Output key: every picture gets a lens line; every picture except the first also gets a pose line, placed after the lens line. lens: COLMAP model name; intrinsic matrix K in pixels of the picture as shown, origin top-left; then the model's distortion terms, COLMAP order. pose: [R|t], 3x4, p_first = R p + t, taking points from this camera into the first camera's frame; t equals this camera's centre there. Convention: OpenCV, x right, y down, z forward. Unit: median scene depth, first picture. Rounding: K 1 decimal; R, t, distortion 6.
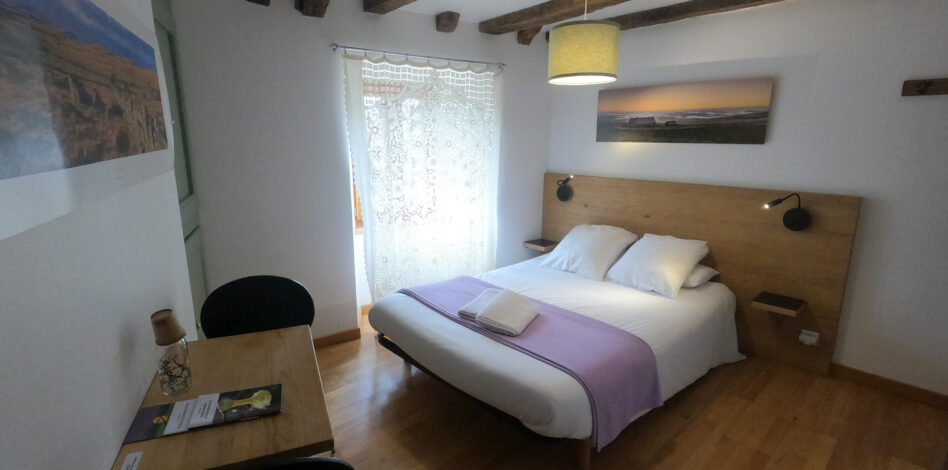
lens RADIAL K [[448.8, 0, 472.8], [0, 448.8, 233.2], [0, 0, 1]] dist [-0.004499, 0.003536]
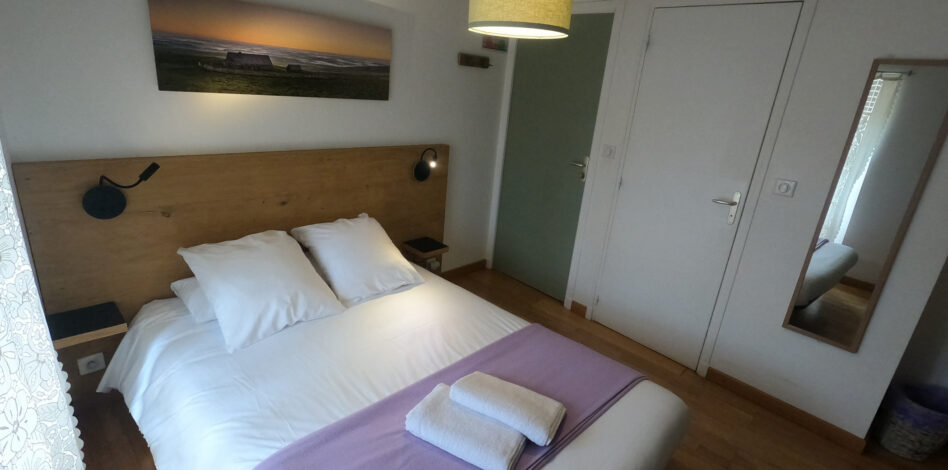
lens RADIAL K [[448.8, 0, 467.3], [0, 448.8, 233.5], [0, 0, 1]] dist [-0.004499, 0.003536]
pose [[-0.050101, -0.312745, 0.948515, -0.306686], [0.139712, 0.938175, 0.316715, -0.176195], [-0.988924, 0.148386, -0.003309, 0.728658]]
